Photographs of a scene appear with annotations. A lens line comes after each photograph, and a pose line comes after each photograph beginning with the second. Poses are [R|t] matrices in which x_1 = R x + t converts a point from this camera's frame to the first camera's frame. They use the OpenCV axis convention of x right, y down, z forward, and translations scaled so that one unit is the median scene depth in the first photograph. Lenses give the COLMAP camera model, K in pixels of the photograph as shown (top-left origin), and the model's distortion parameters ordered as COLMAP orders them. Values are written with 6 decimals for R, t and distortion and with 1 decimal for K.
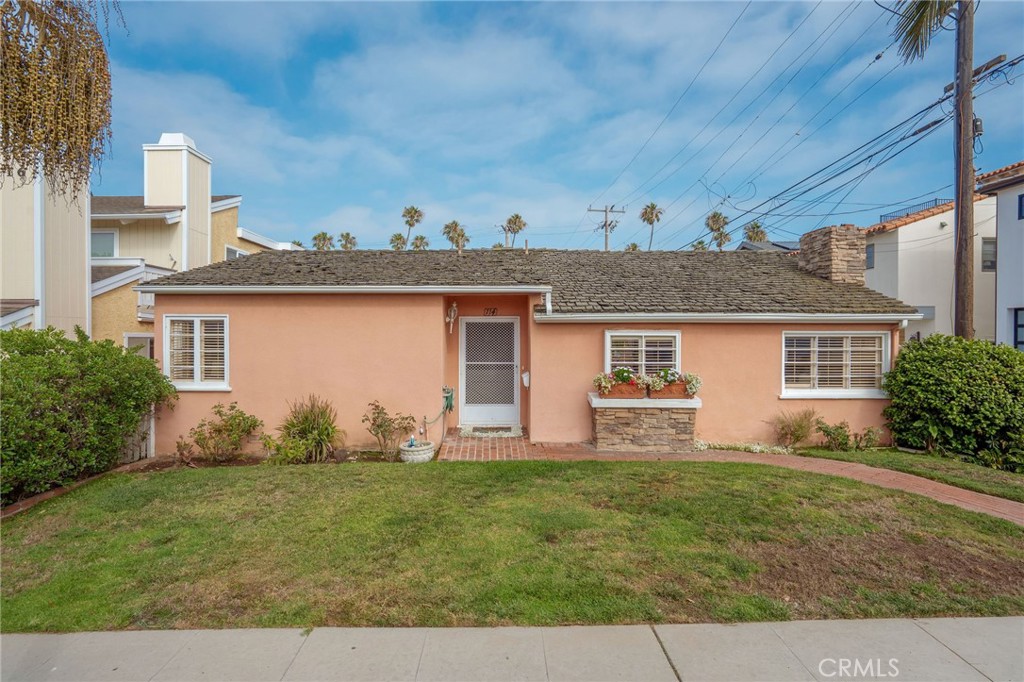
lens RADIAL K [[523.8, 0, 512.0], [0, 523.8, 341.0], [0, 0, 1]] dist [-0.015451, 0.000990]
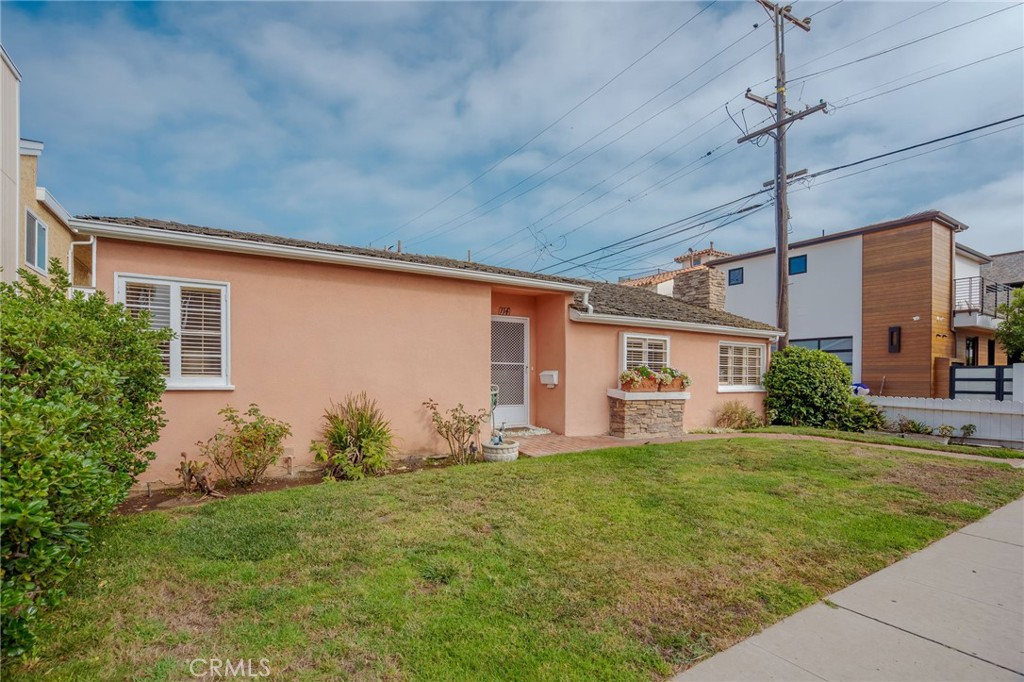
lens RADIAL K [[472.0, 0, 512.4], [0, 472.0, 380.9], [0, 0, 1]] dist [-0.029245, 0.000259]
pose [[0.861383, -0.000516, 0.507956, -0.534358], [-0.003331, 0.999972, 0.006665, 0.077618], [-0.507945, -0.007433, 0.861357, 0.257325]]
